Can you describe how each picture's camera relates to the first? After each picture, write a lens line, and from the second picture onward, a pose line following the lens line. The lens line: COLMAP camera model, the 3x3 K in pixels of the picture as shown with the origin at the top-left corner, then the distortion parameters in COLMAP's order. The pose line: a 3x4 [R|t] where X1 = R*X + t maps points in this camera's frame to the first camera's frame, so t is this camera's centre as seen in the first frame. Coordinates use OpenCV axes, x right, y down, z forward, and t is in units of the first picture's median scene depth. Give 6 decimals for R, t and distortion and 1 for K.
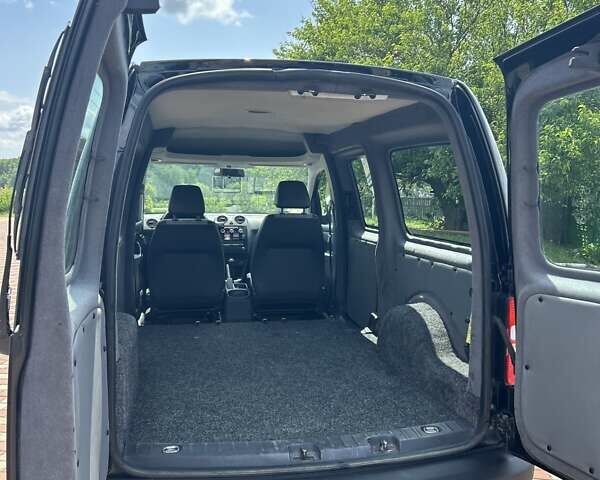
lens RADIAL K [[591.1, 0, 300.0], [0, 591.1, 240.0], [0, 0, 1]] dist [0.120910, -0.221667]
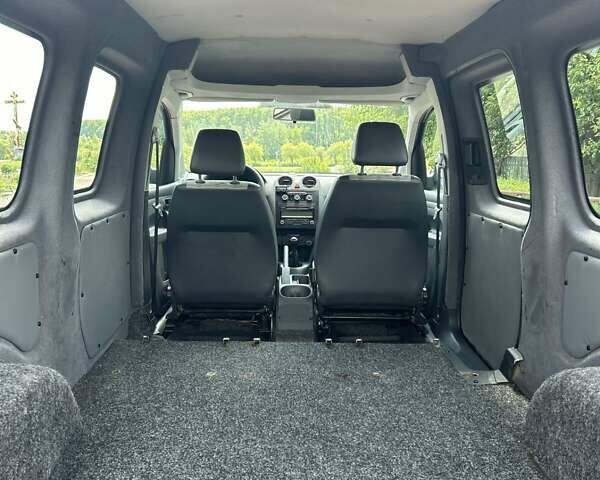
lens RADIAL K [[591.1, 0, 300.0], [0, 591.1, 240.0], [0, 0, 1]] dist [0.120910, -0.221667]
pose [[0.984689, 0.029761, -0.171762, 0.015260], [-0.018154, 0.997468, 0.068757, -0.015600], [0.173373, -0.064586, 0.982736, 0.338604]]
